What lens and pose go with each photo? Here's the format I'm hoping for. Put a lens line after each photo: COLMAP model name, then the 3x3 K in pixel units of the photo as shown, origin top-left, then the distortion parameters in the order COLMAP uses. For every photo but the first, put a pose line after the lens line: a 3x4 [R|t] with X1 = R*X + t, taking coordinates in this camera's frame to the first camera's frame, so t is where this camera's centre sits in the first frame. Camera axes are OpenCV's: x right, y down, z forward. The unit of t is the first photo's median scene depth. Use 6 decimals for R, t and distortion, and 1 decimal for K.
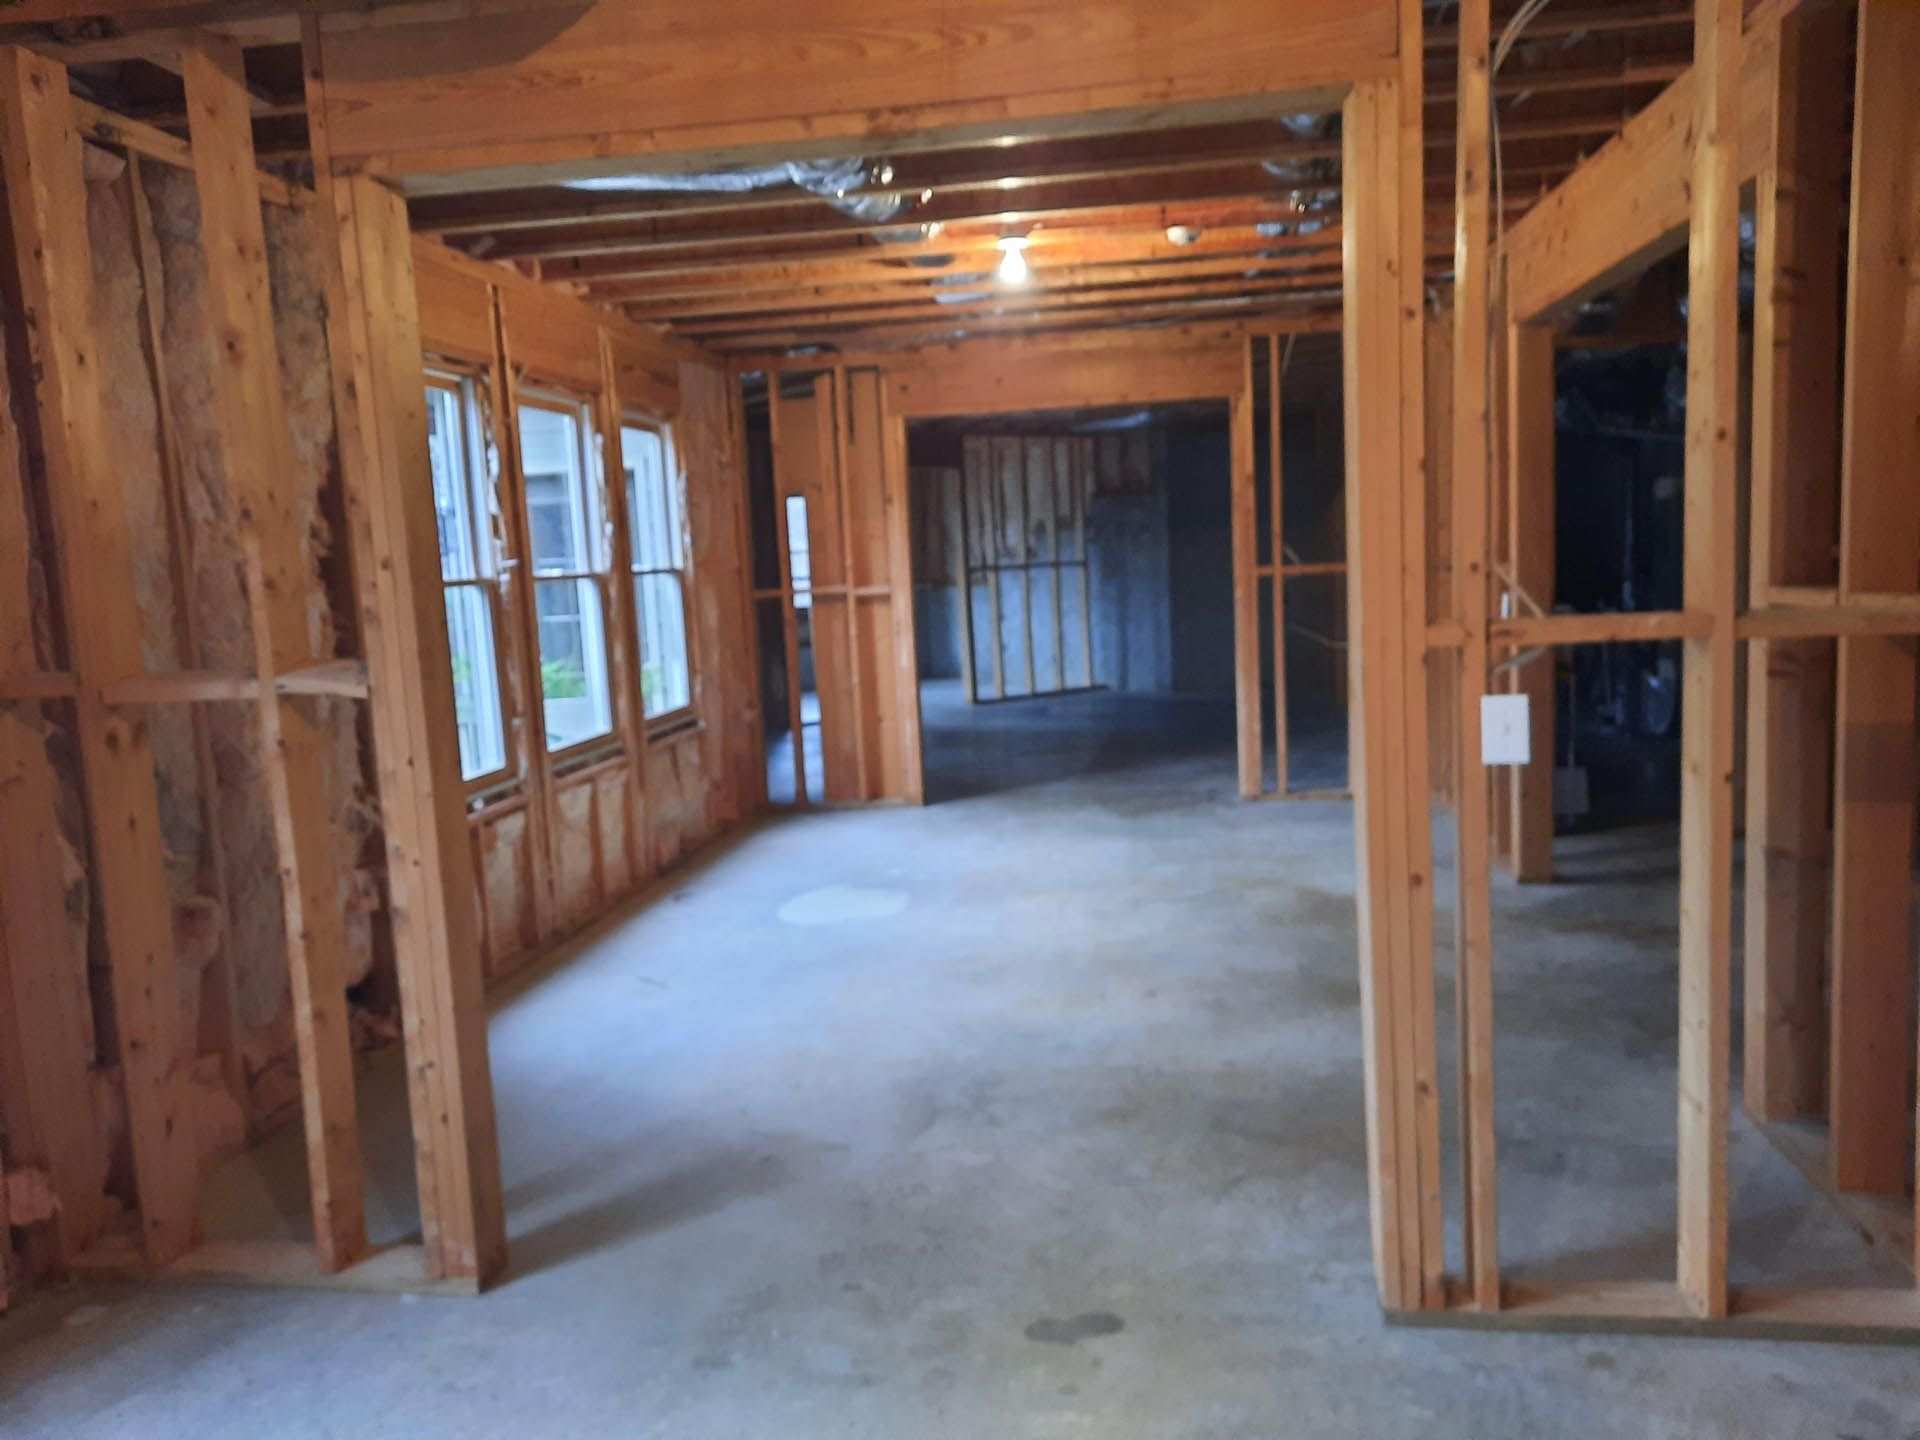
lens RADIAL K [[1415.1, 0, 958.4], [0, 1415.1, 712.8], [0, 0, 1]] dist [0.035055, -0.030384]
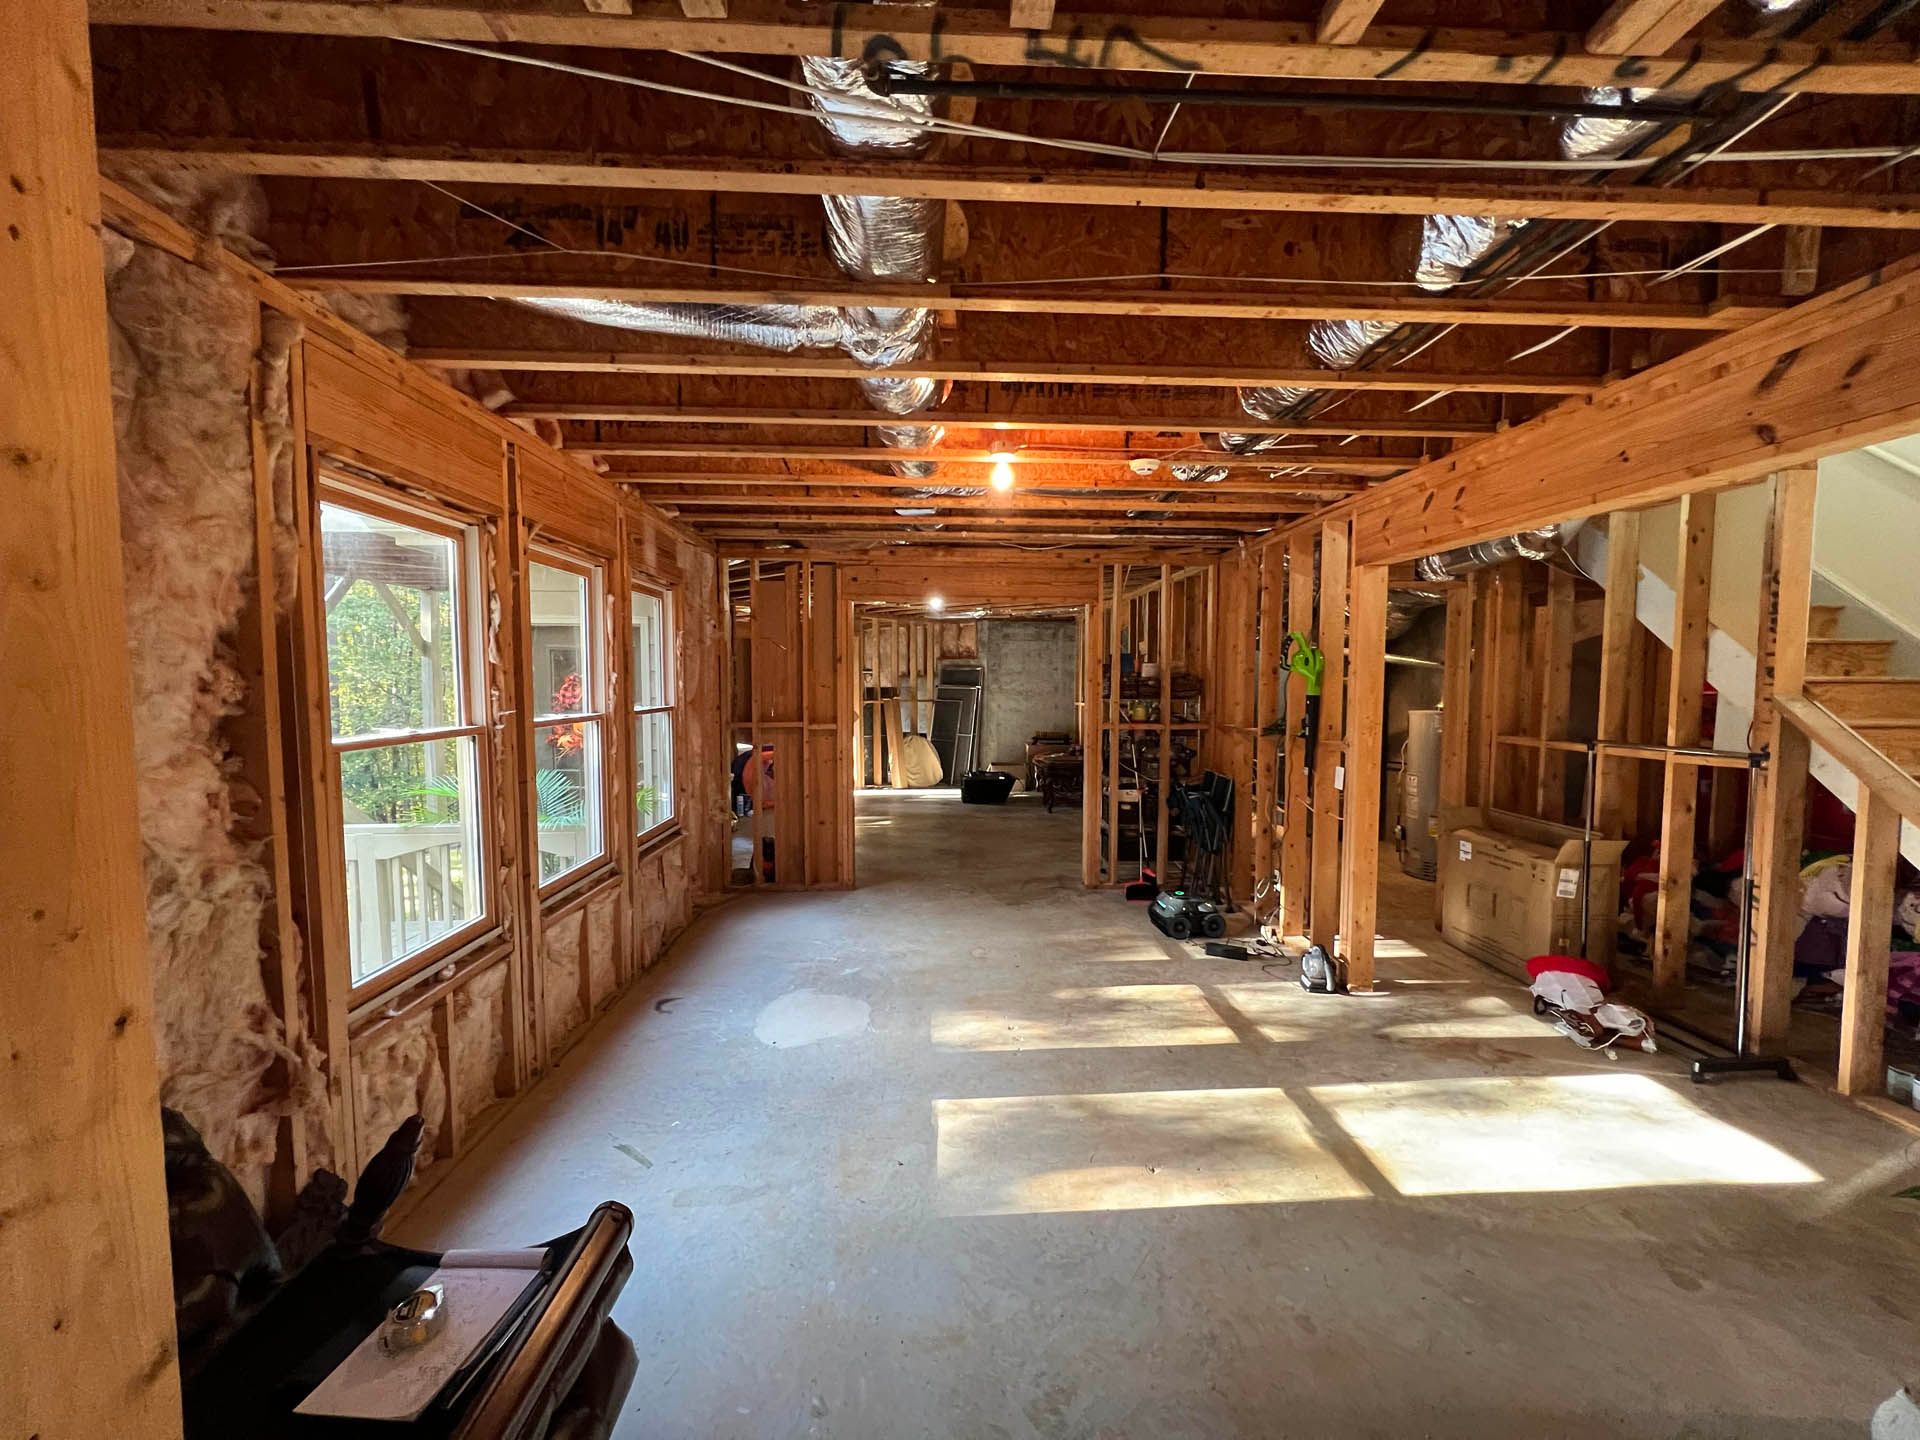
lens RADIAL K [[761.2, 0, 961.9], [0, 761.2, 723.3], [0, 0, 1]] dist [-0.004012, -0.000131]
pose [[0.980955, 0.042948, 0.189429, -0.091705], [-0.031476, 0.997507, -0.063160, -0.066677], [-0.191669, 0.055995, 0.979861, 0.371965]]
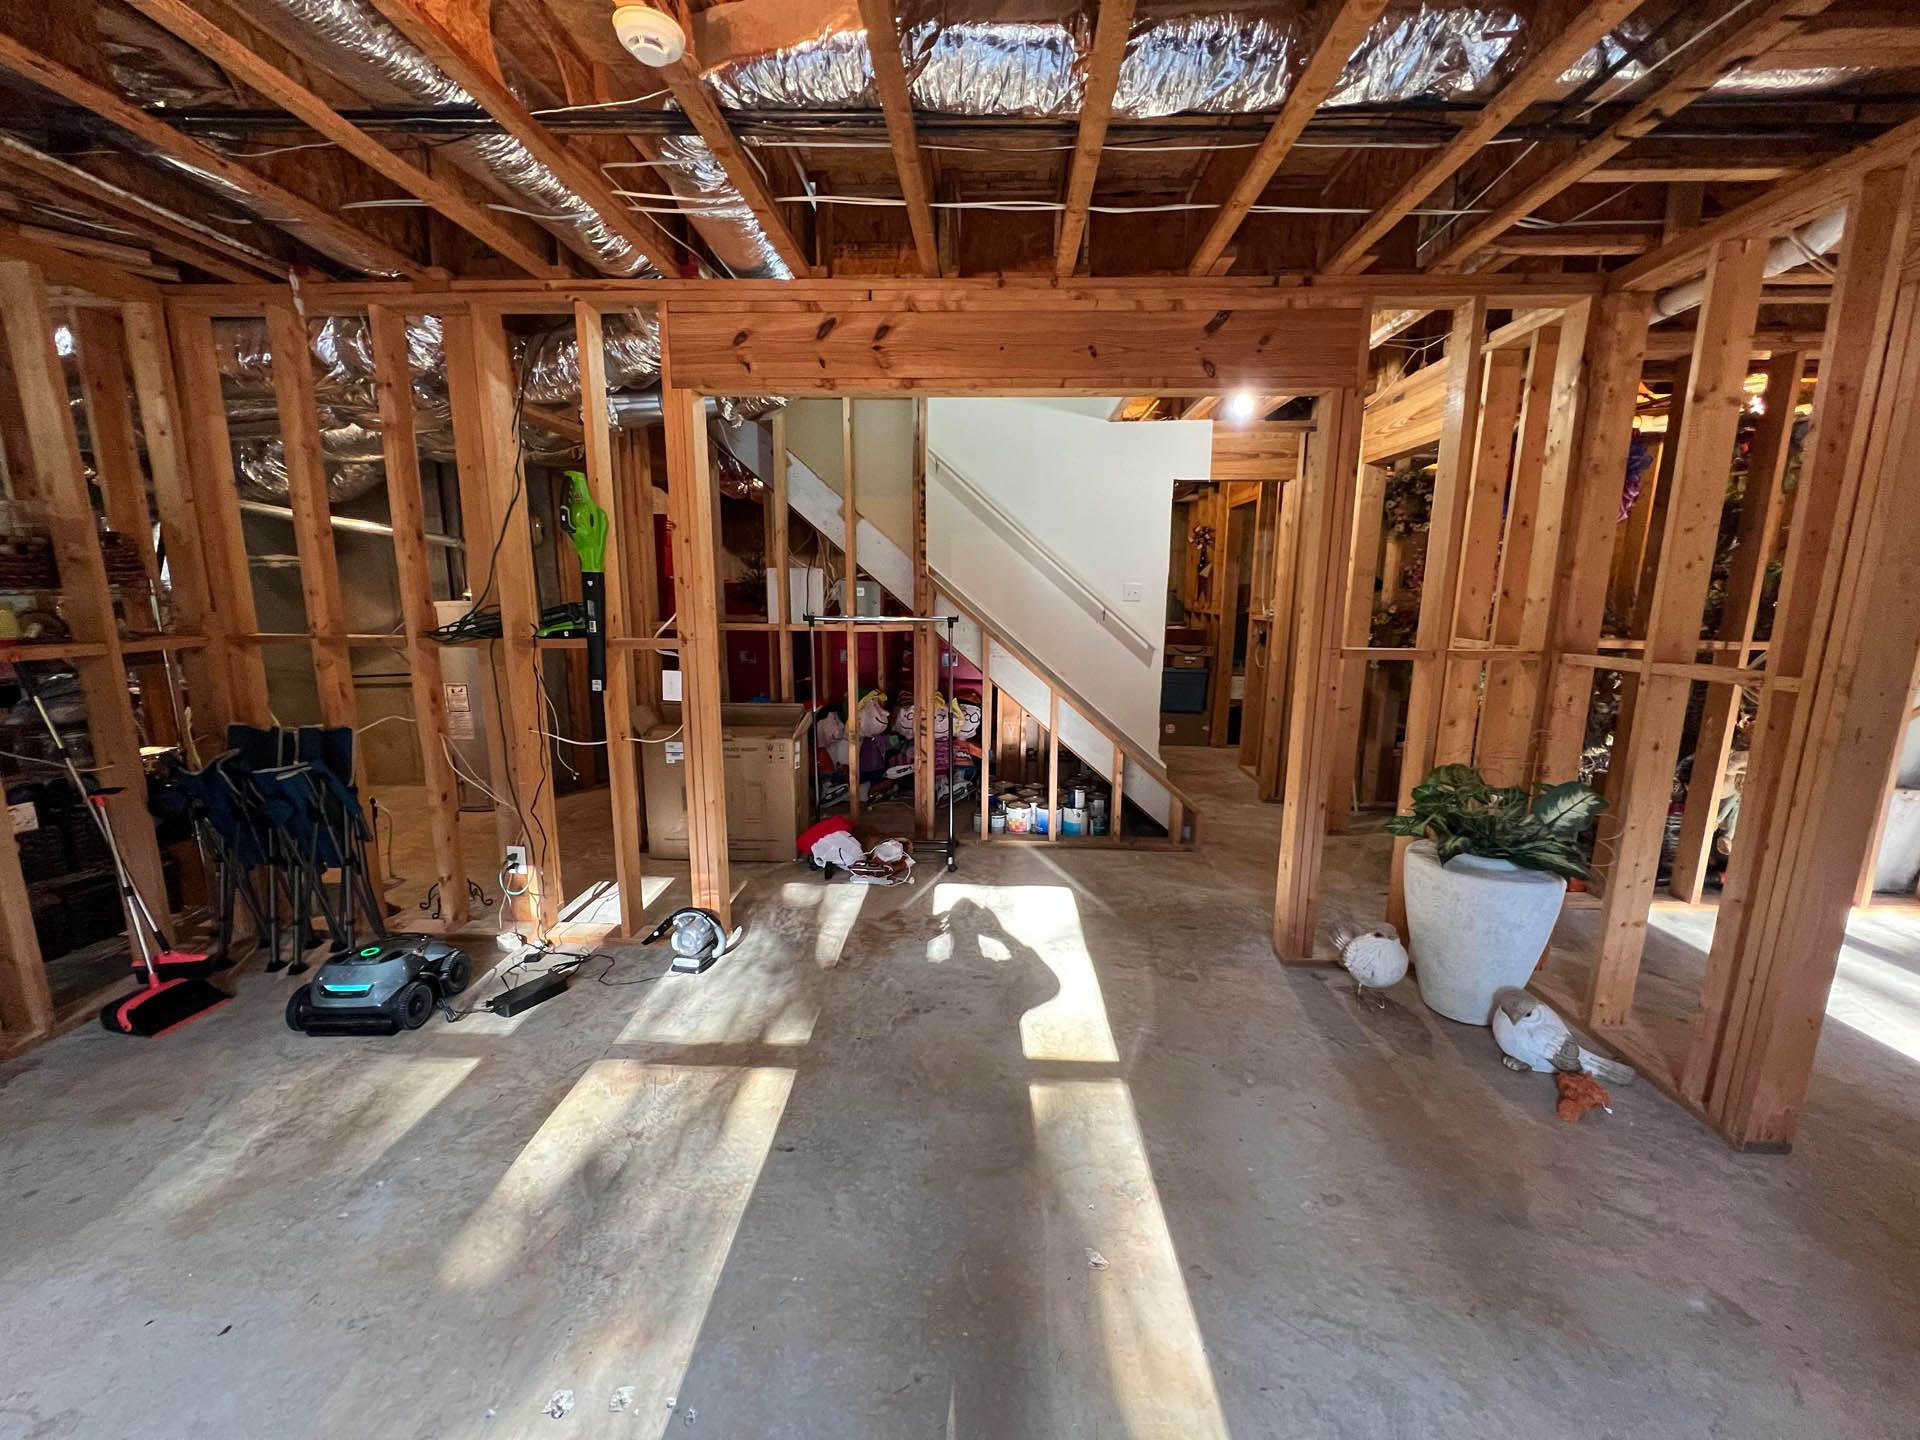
lens RADIAL K [[761.2, 0, 970.6], [0, 761.2, 725.3], [0, 0, 1]] dist [-0.004012, -0.000131]
pose [[-0.108115, -0.132874, 0.985219, -0.148923], [0.110542, 0.983275, 0.144743, -0.097303], [-0.987974, 0.124556, -0.091619, 0.833395]]
